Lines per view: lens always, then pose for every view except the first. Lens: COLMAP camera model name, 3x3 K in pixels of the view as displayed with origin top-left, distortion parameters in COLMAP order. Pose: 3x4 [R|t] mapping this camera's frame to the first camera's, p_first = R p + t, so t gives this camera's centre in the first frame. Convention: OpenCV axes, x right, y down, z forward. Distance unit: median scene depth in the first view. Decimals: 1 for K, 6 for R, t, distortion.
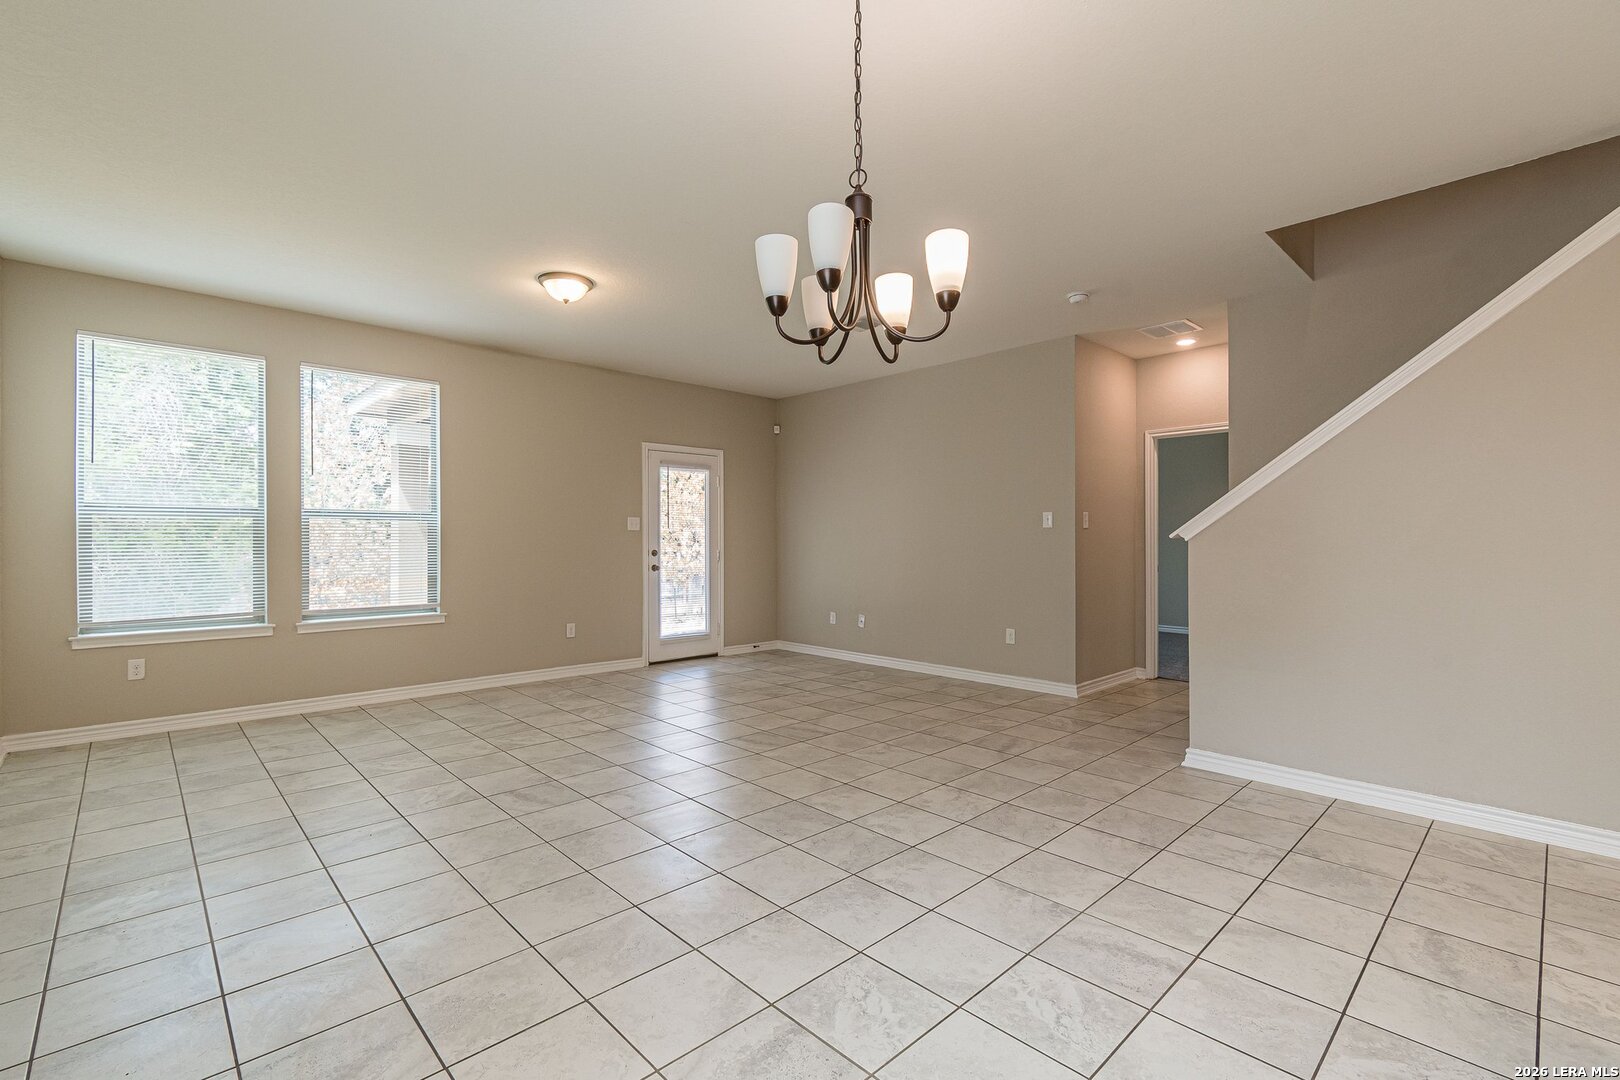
lens RADIAL K [[707.6, 0, 810.0], [0, 707.6, 540.0], [0, 0, 1]] dist [-0.002290, 0.000157]
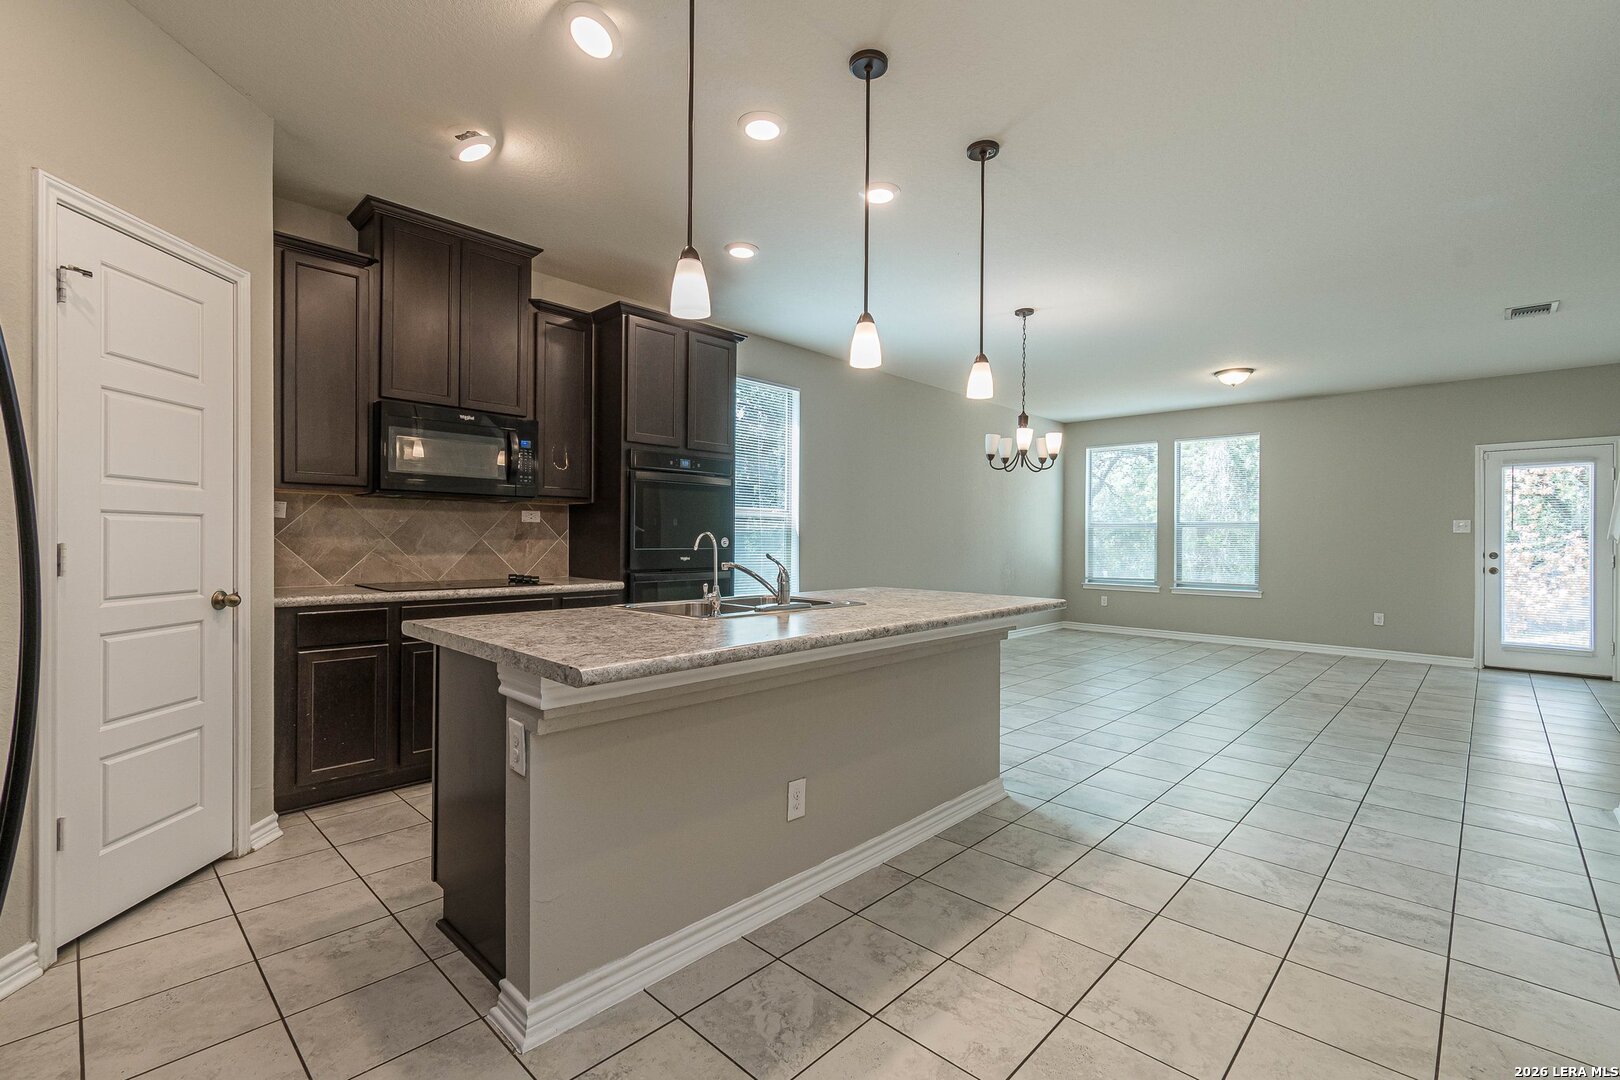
lens RADIAL K [[707.6, 0, 810.0], [0, 707.6, 540.0], [0, 0, 1]] dist [-0.002290, 0.000157]
pose [[0.043590, 0.002488, -0.999046, 1.014349], [-0.006849, 0.999974, 0.002192, 0.001292], [0.999026, 0.006747, 0.043606, 0.011487]]
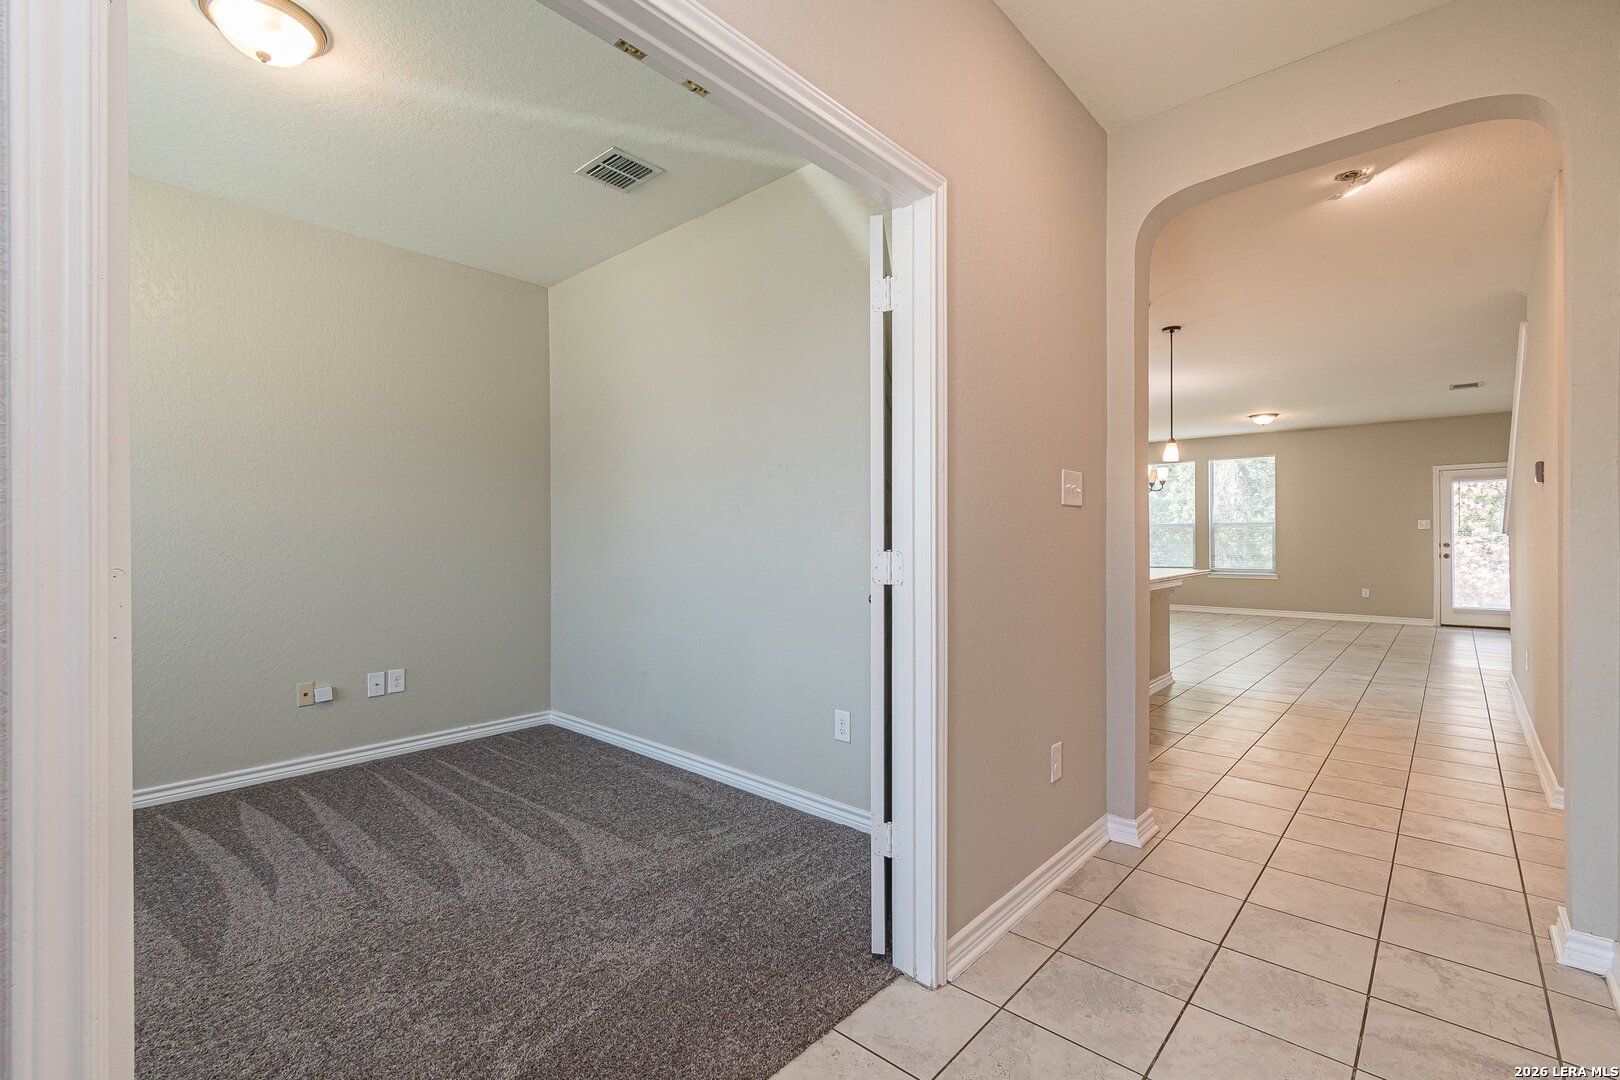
lens RADIAL K [[695.9, 0, 808.3], [0, 695.9, 541.6], [0, 0, 1]] dist [-0.007611, 0.000288]
pose [[0.060798, 0.002734, -0.998146, 1.474367], [0.003682, 0.999989, 0.002963, 0.003999], [0.998143, -0.003855, 0.060788, -0.449698]]
